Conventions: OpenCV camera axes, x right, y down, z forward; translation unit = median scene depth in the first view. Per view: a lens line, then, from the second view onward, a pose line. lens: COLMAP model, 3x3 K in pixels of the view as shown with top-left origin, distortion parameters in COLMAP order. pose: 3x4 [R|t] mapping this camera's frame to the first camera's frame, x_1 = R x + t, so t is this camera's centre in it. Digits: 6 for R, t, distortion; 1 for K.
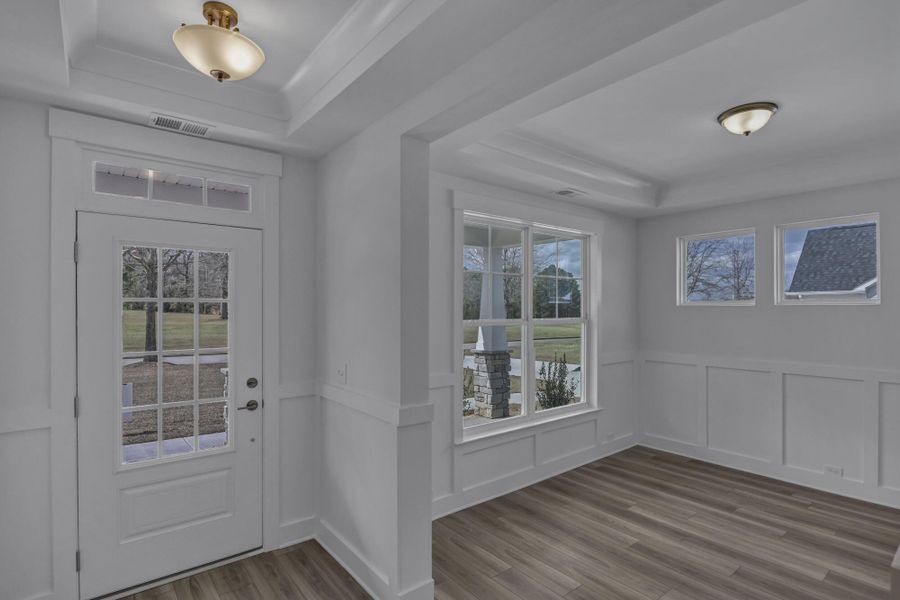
lens RADIAL K [[449.4, 0, 456.3], [0, 449.4, 304.2], [0, 0, 1]] dist [-0.003131, -0.001027]
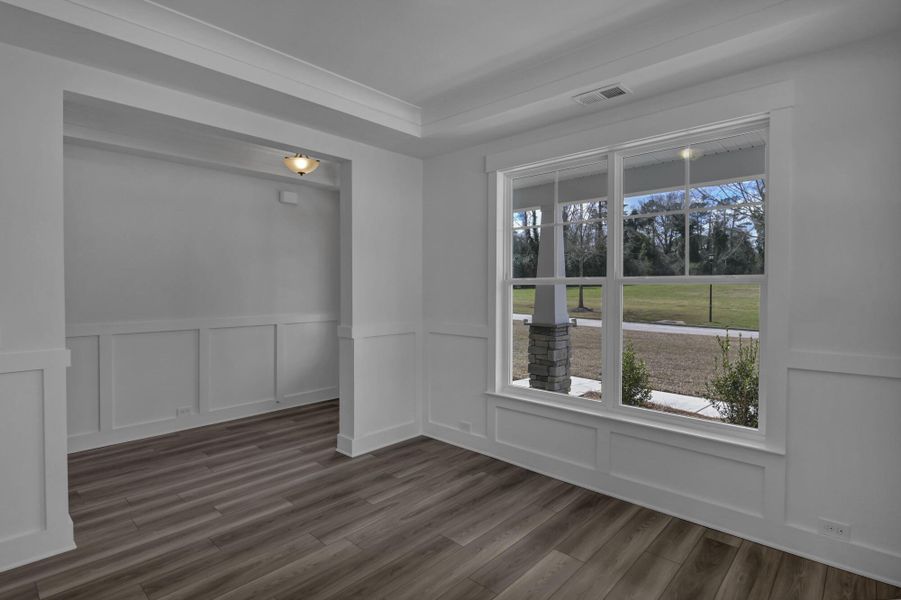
lens RADIAL K [[451.6, 0, 451.7], [0, 451.6, 287.2], [0, 0, 1]] dist [-0.002697, -0.000545]
pose [[0.142113, 0.000961, -0.989850, 0.842663], [0.006917, 0.999974, 0.001964, 0.045875], [0.989826, -0.007126, 0.142103, 0.611849]]
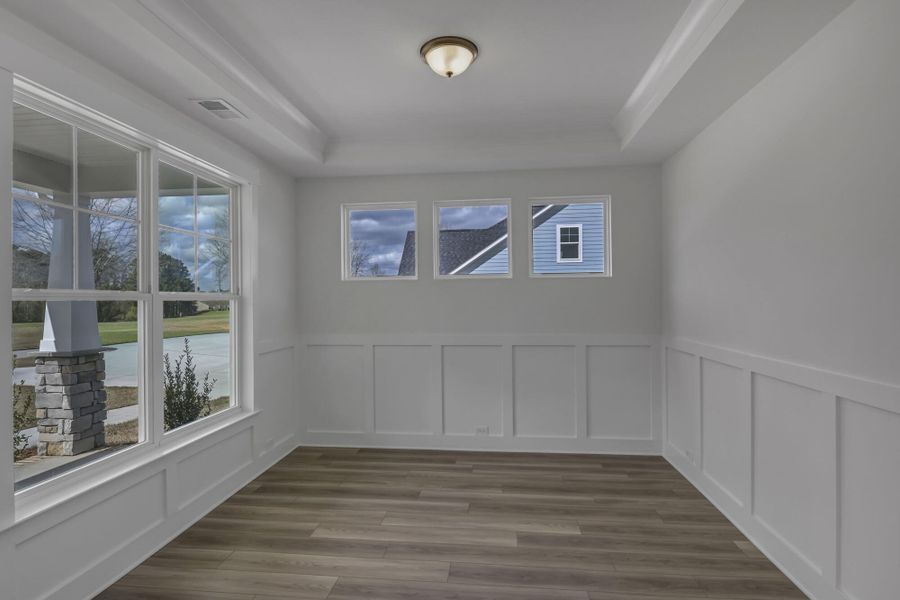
lens RADIAL K [[458.8, 0, 450.0], [0, 458.8, 300.0], [0, 0, 1]] dist [0.017064, -0.019452]
pose [[0.711712, -0.005972, 0.702446, 0.002595], [0.001129, 0.999972, 0.007358, 0.040270], [-0.702470, -0.004444, 0.711699, 0.227798]]
